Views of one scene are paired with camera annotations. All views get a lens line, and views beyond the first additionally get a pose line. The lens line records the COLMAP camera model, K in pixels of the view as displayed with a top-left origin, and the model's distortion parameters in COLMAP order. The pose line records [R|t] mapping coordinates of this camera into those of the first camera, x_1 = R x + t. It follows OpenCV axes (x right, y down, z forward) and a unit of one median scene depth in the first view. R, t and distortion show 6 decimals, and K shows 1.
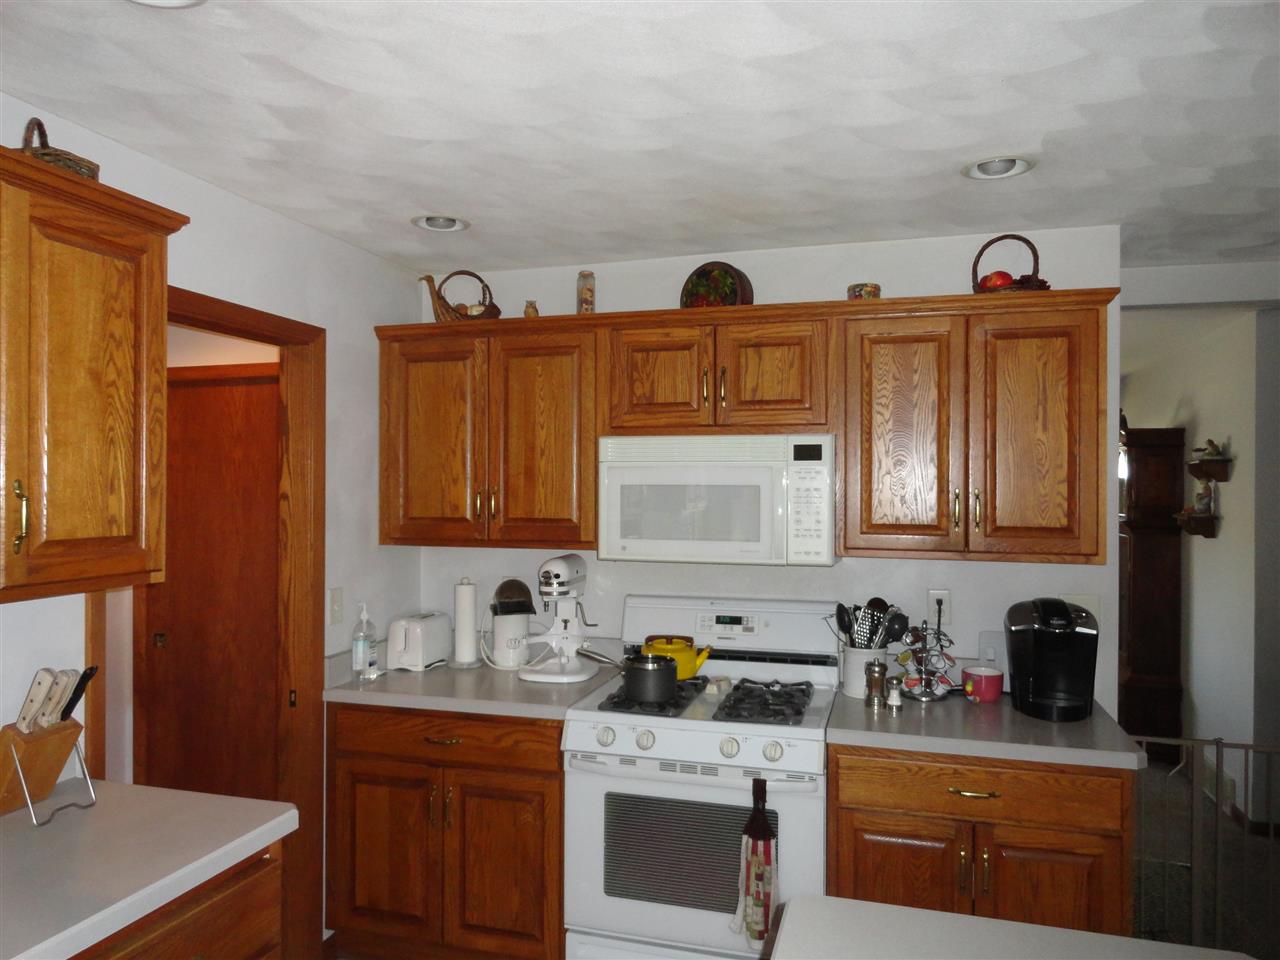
lens RADIAL K [[884.0, 0, 635.2], [0, 884.0, 480.1], [0, 0, 1]] dist [0.002461, 0.005110]
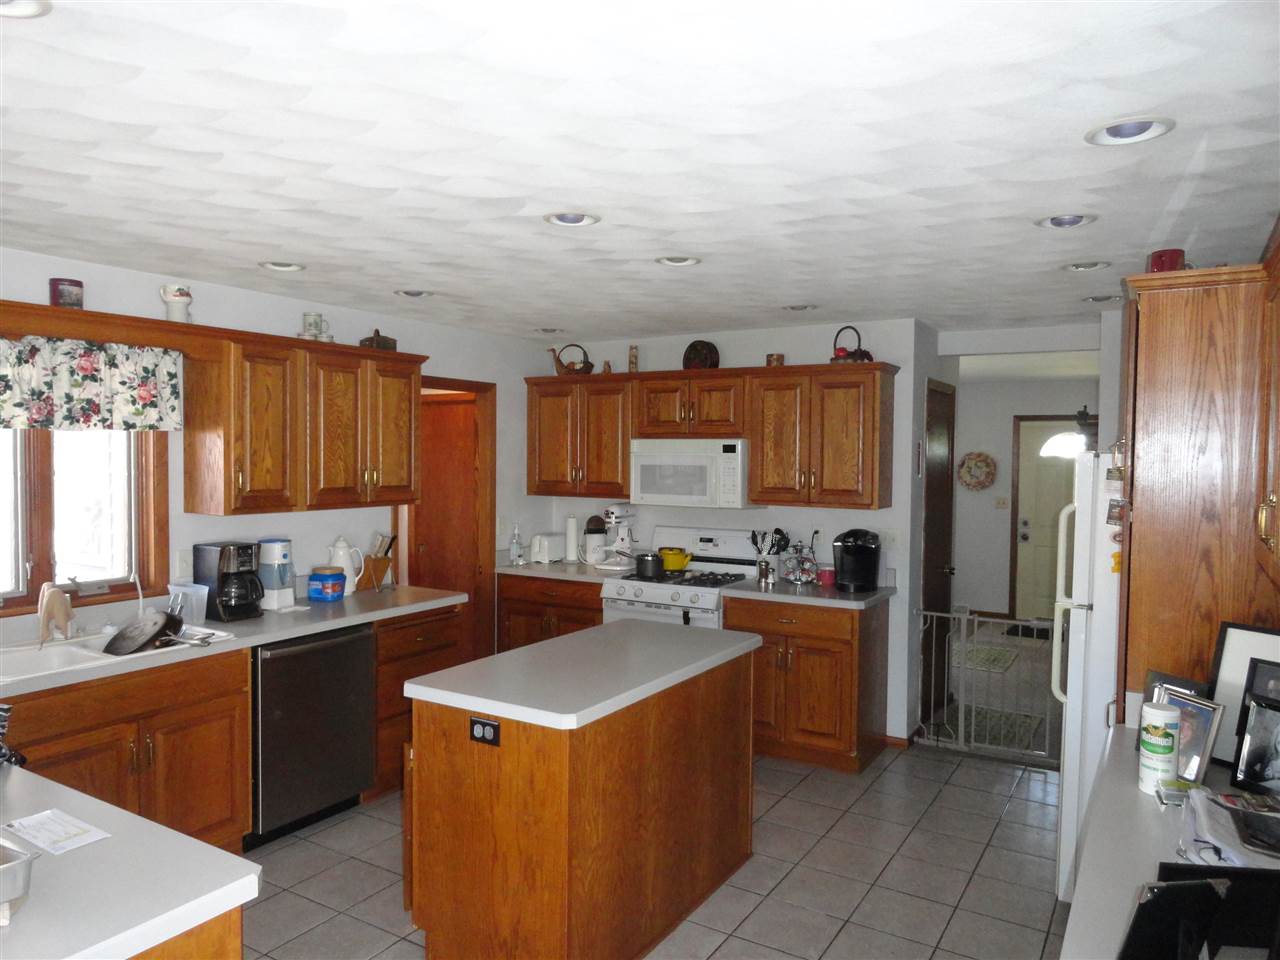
lens RADIAL K [[884.0, 0, 642.9], [0, 884.0, 481.6], [0, 0, 1]] dist [0.002461, 0.005110]
pose [[0.968085, 0.014061, -0.250228, 0.451344], [-0.005206, 0.999338, 0.036018, -0.026157], [0.250569, -0.033566, 0.967517, -0.809468]]
